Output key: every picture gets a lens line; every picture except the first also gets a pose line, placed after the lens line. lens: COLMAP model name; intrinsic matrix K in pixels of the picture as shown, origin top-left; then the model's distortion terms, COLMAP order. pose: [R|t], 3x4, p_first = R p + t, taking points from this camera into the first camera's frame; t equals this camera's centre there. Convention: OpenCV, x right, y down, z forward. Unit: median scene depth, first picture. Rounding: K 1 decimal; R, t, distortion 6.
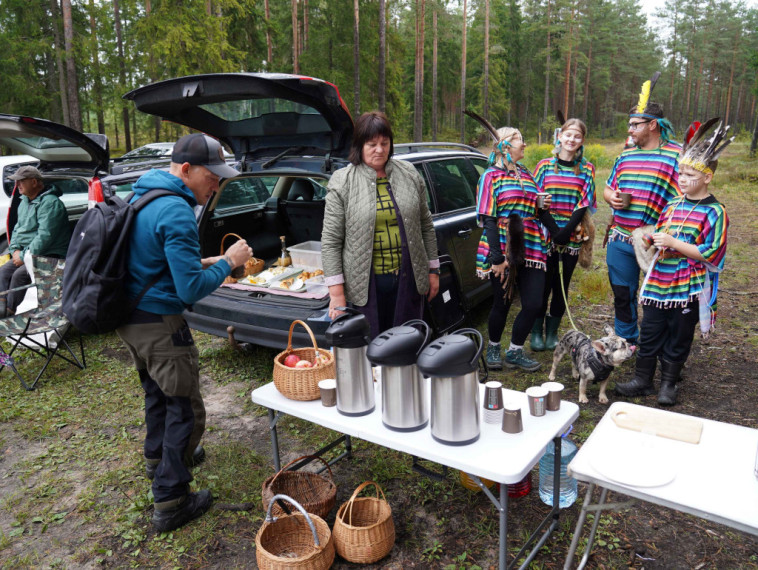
lens RADIAL K [[594.4, 0, 375.5], [0, 594.4, 284.8], [0, 0, 1]] dist [-0.132614, 0.104224]
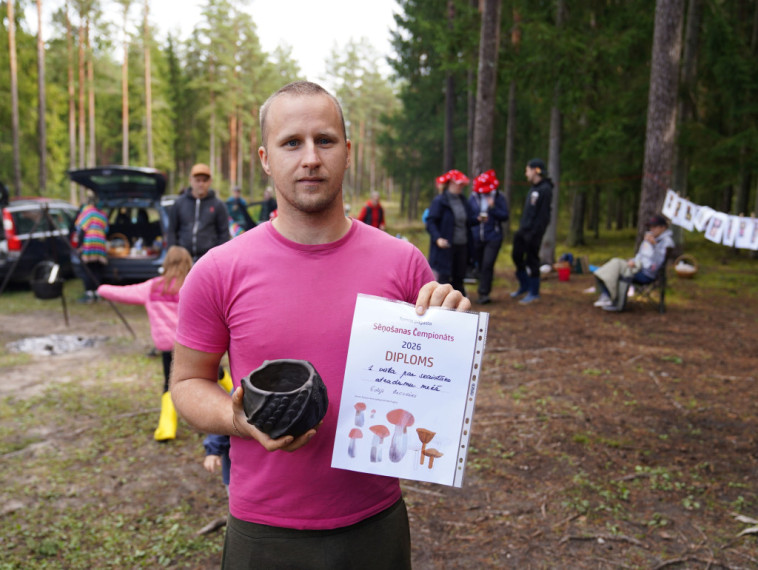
lens RADIAL K [[721.3, 0, 379.0], [0, 721.3, 285.0], [0, 0, 1]] dist [-0.071039, 0.130619]
pose [[0.873288, -0.032408, 0.486126, -0.042786], [0.093738, 0.990320, -0.102372, 0.030137], [-0.478103, 0.134969, 0.867872, -0.113724]]
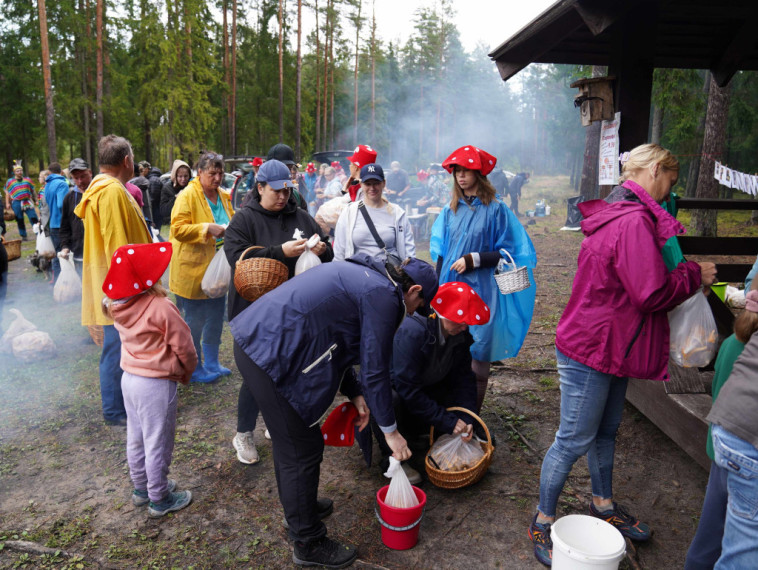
lens RADIAL K [[594.4, 0, 375.5], [0, 594.4, 284.8], [0, 0, 1]] dist [-0.132614, 0.104224]
pose [[0.979632, -0.017222, 0.200064, -0.046111], [0.028250, 0.998226, -0.052400, 0.040445], [-0.198807, 0.056985, 0.978381, -0.154101]]
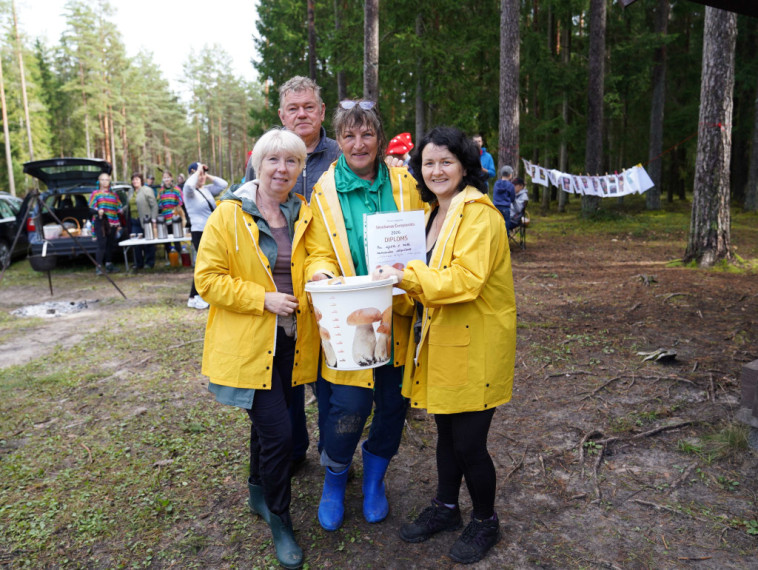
lens RADIAL K [[610.4, 0, 379.9], [0, 610.4, 281.8], [0, 0, 1]] dist [-0.127294, 0.111252]
pose [[0.735056, -0.117539, 0.667741, -0.063105], [0.181039, 0.983126, -0.026234, 0.032177], [-0.653390, 0.140171, 0.743932, -0.112217]]
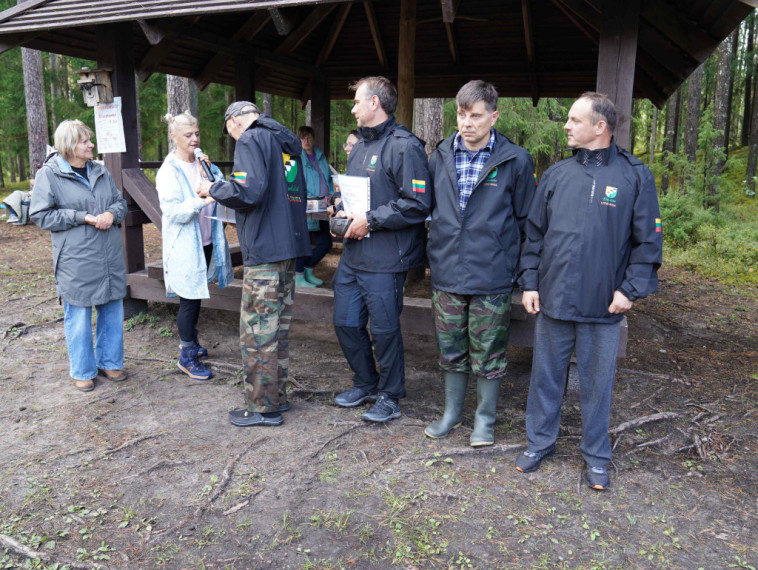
lens RADIAL K [[594.4, 0, 375.5], [0, 594.4, 284.8], [0, 0, 1]] dist [-0.132614, 0.104224]
pose [[0.195722, -0.191936, 0.961693, -0.081092], [0.234073, 0.961458, 0.144251, 0.041990], [-0.952314, 0.196873, 0.233105, -0.149558]]
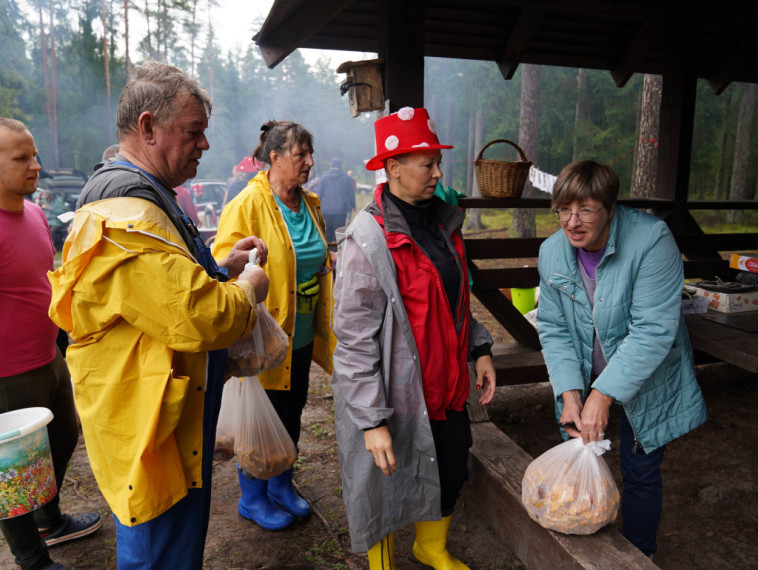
lens RADIAL K [[594.4, 0, 375.5], [0, 594.4, 284.8], [0, 0, 1]] dist [-0.132614, 0.104224]
pose [[0.900168, -0.062285, 0.431067, -0.035077], [0.095220, 0.993923, -0.055228, 0.039633], [-0.425007, 0.090760, 0.900628, -0.147841]]
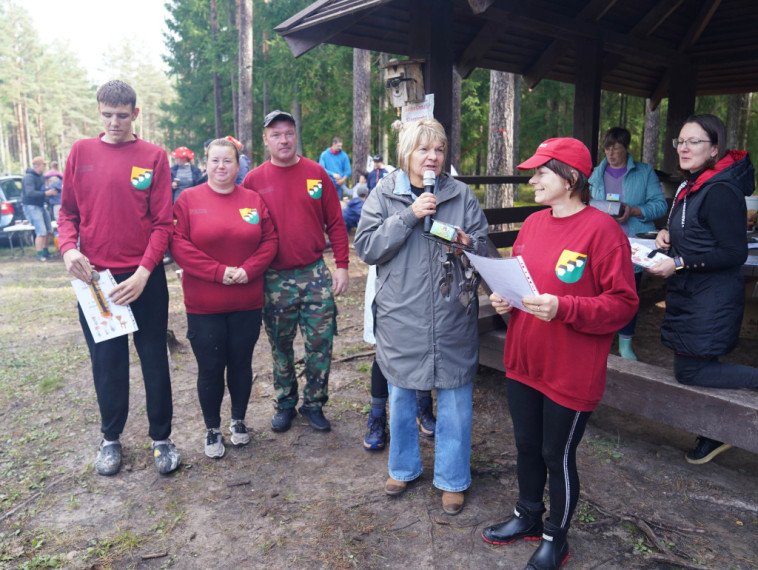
lens RADIAL K [[594.4, 0, 375.5], [0, 594.4, 284.8], [0, 0, 1]] dist [-0.132614, 0.104224]
pose [[0.653886, -0.137711, 0.743955, -0.062282], [0.186479, 0.982295, 0.017927, 0.038568], [-0.733252, 0.127010, 0.667989, -0.138718]]
